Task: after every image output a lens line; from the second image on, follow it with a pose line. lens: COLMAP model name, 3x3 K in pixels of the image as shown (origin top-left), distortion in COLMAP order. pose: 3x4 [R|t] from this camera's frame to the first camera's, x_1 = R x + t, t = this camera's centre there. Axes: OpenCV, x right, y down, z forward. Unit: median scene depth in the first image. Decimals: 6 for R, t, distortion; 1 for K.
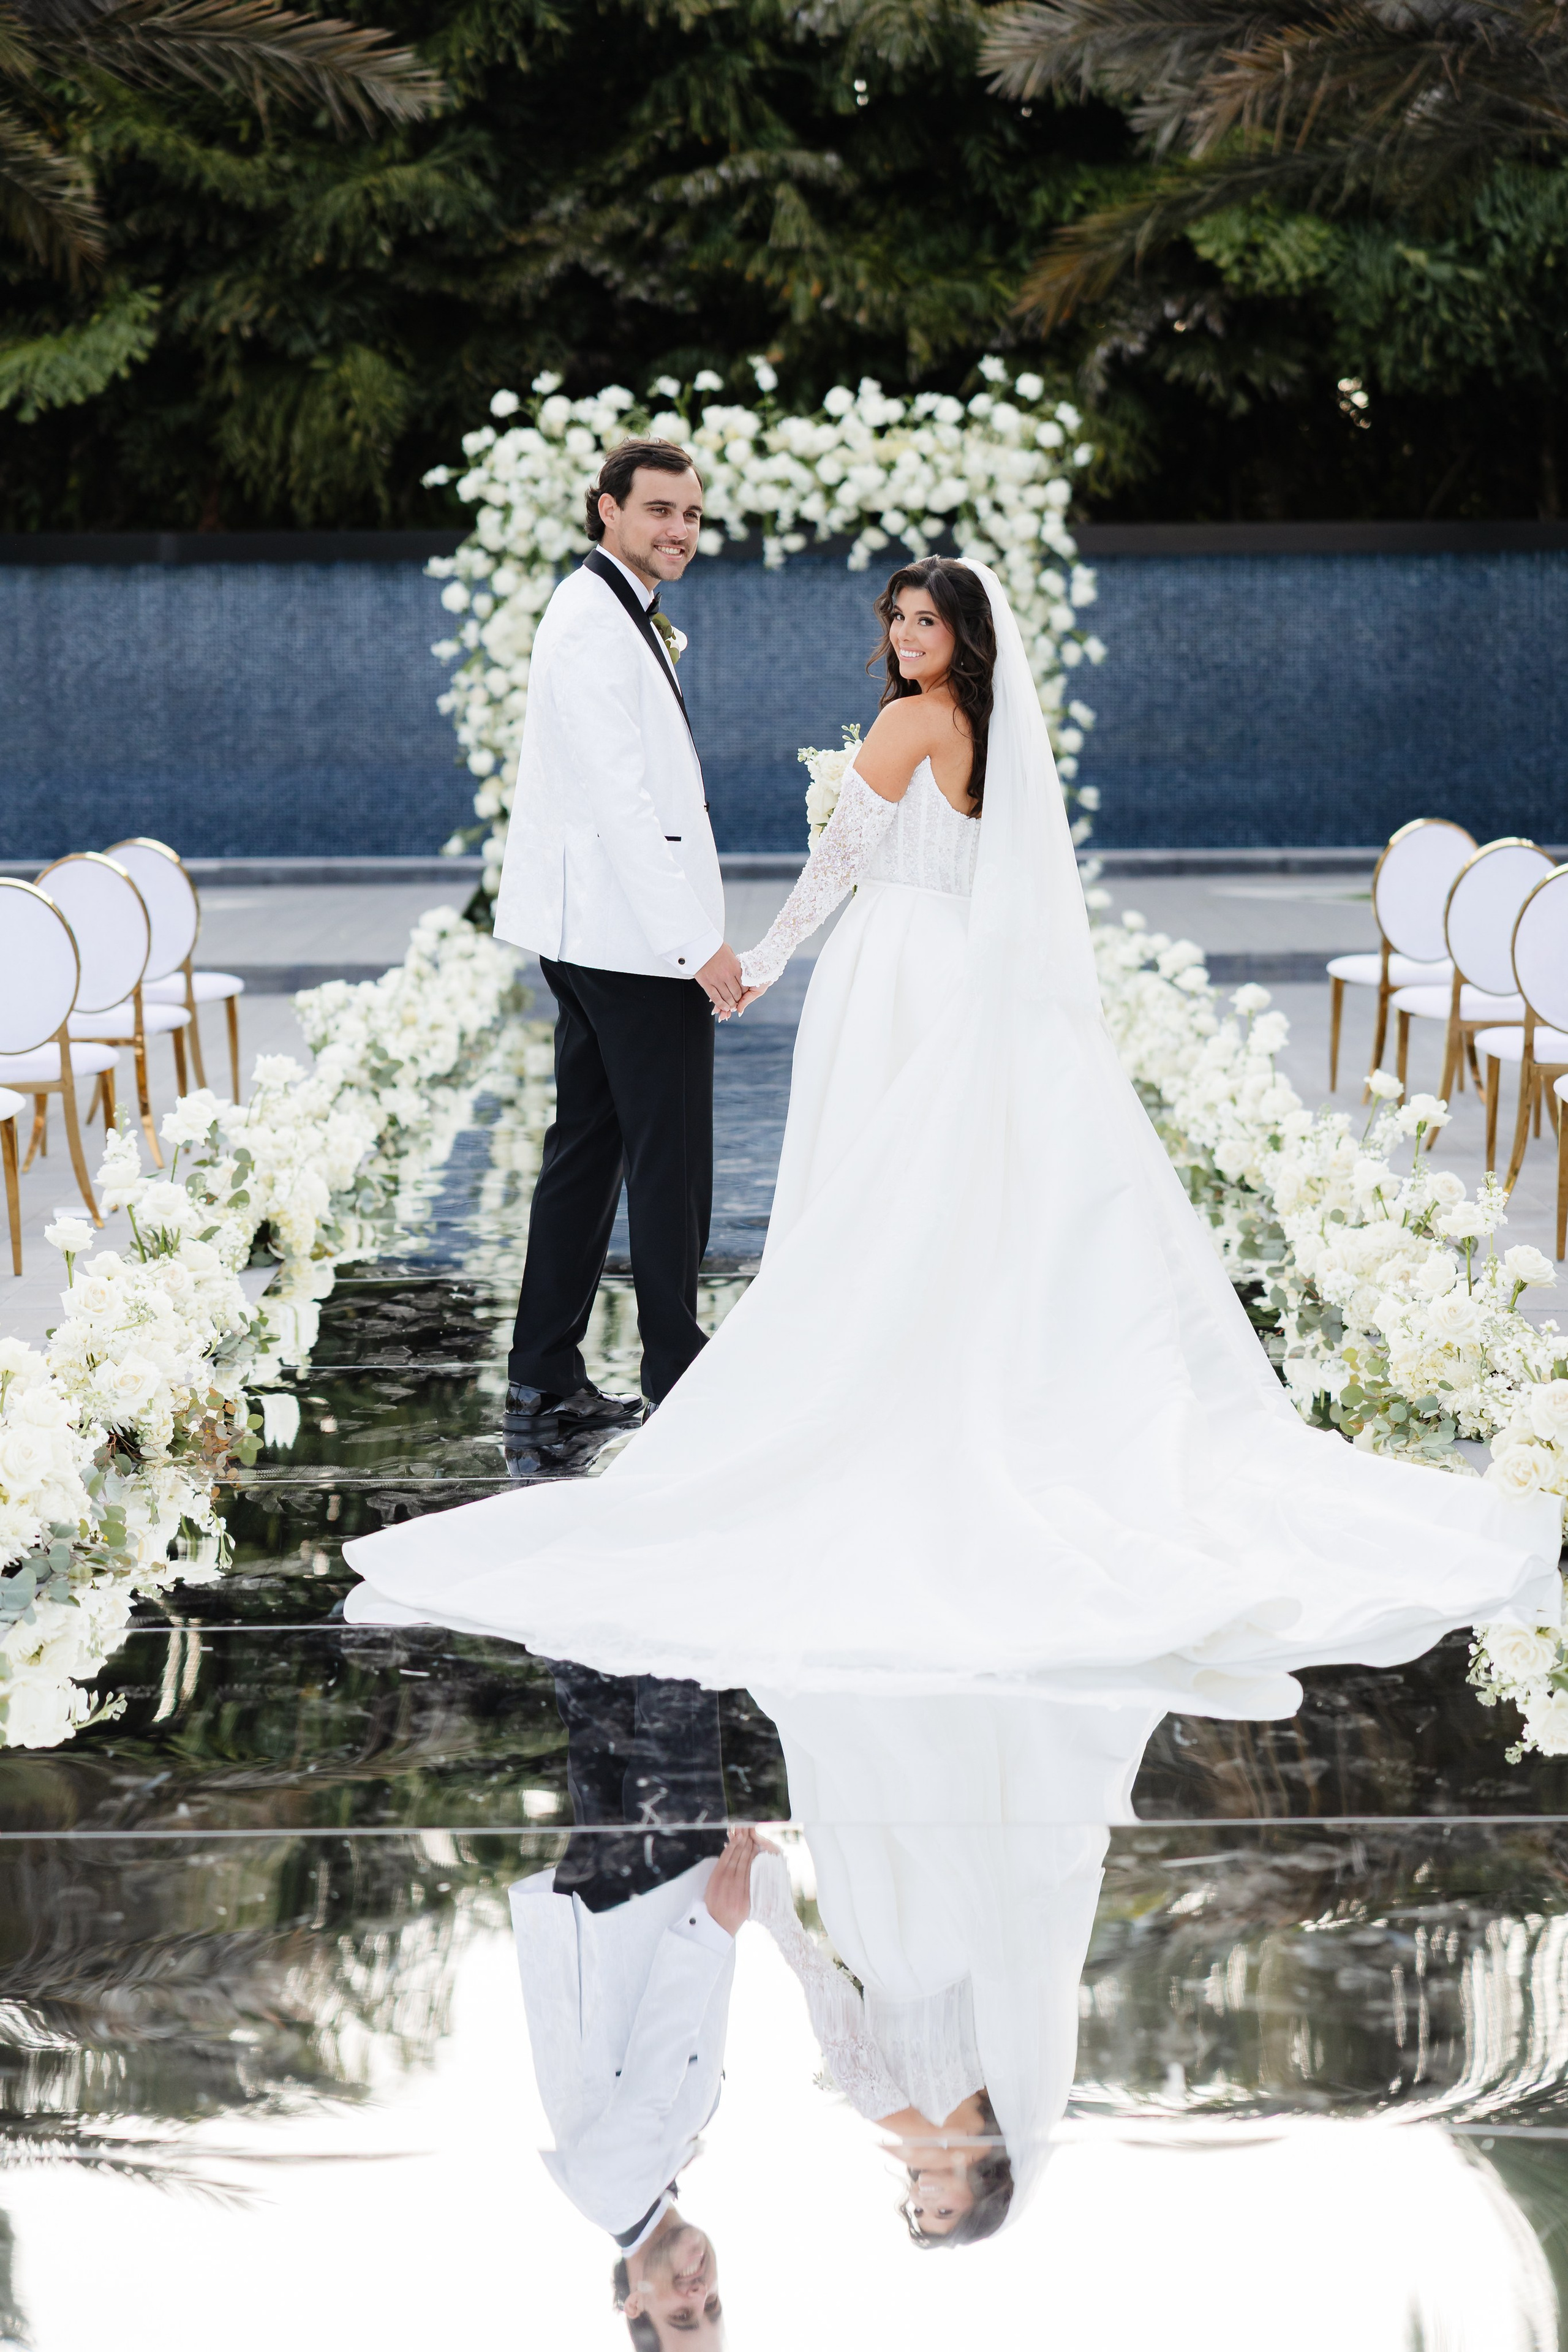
lens RADIAL K [[4793.1, 0, 785.7], [0, 4793.1, 1143.4], [0, 0, 1]] dist [-0.034049, -0.027026]
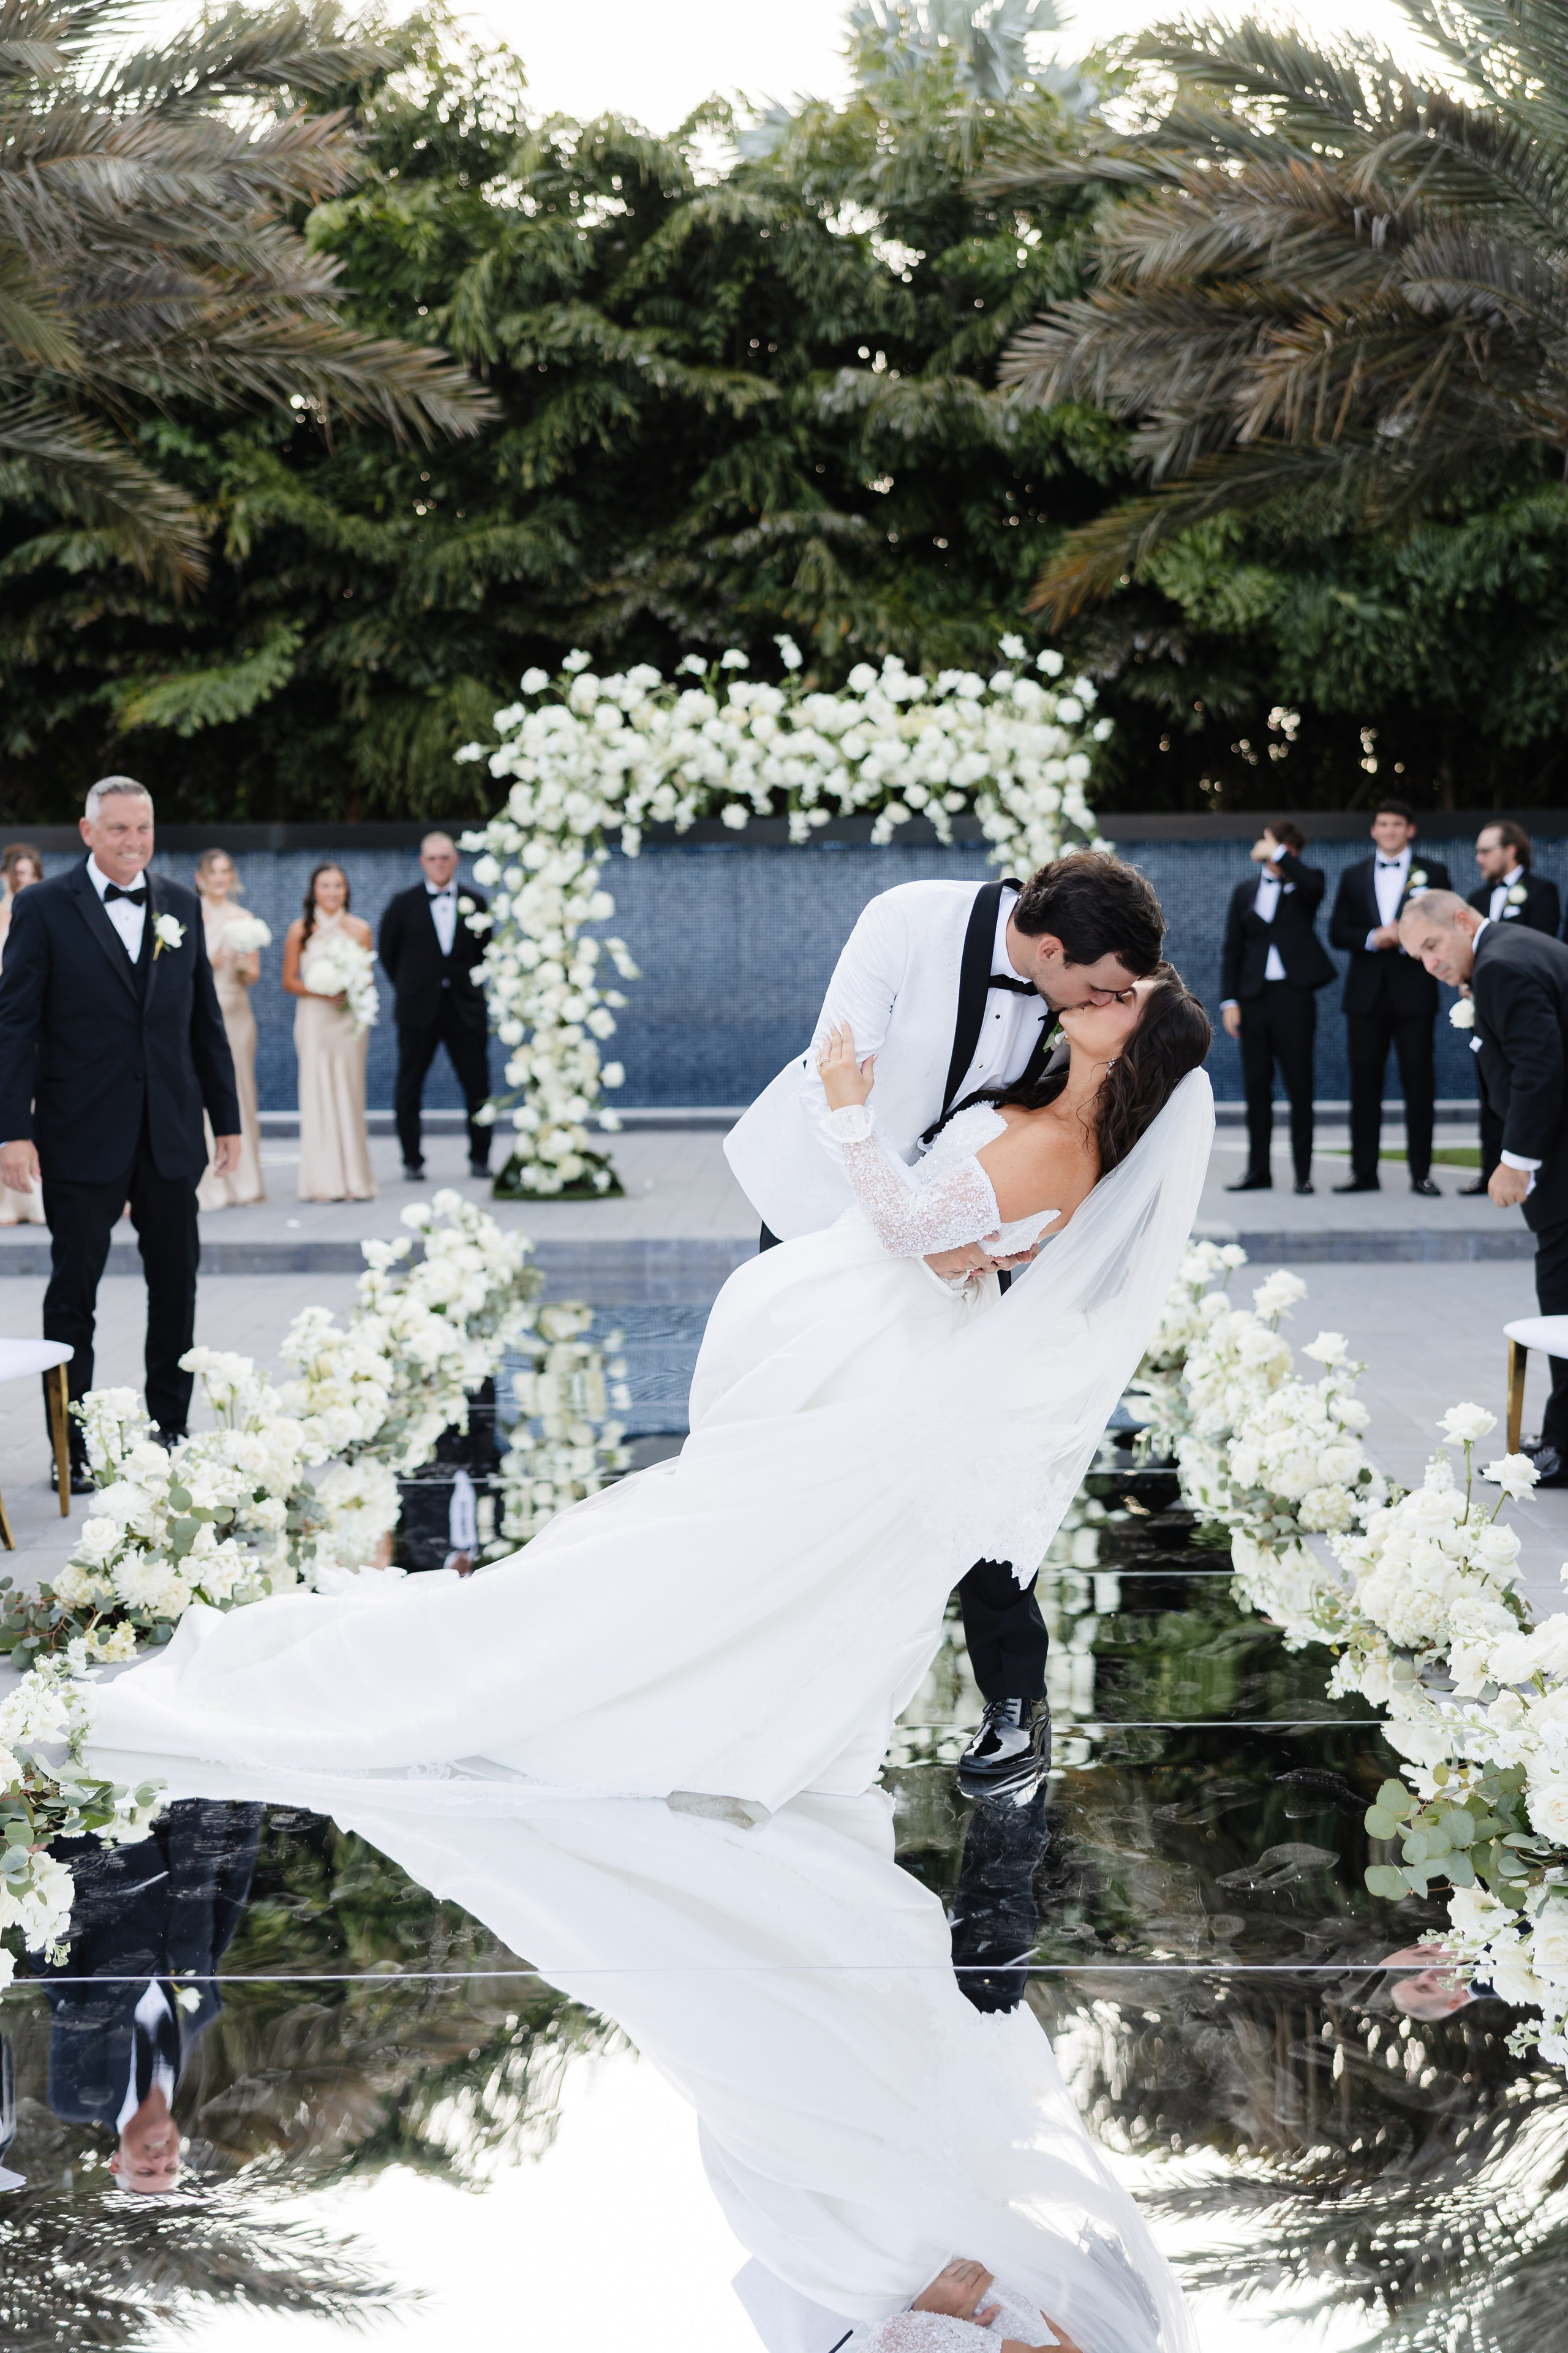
lens RADIAL K [[2843.1, 0, 784.0], [0, 2843.1, 1176.5], [0, 0, 1]] dist [-0.015795, -0.343484]
pose [[0.999834, 0.001187, -0.018202, 0.005501], [-0.001513, 0.999838, -0.017953, -0.038076], [0.018178, 0.017977, 0.999673, 0.397011]]
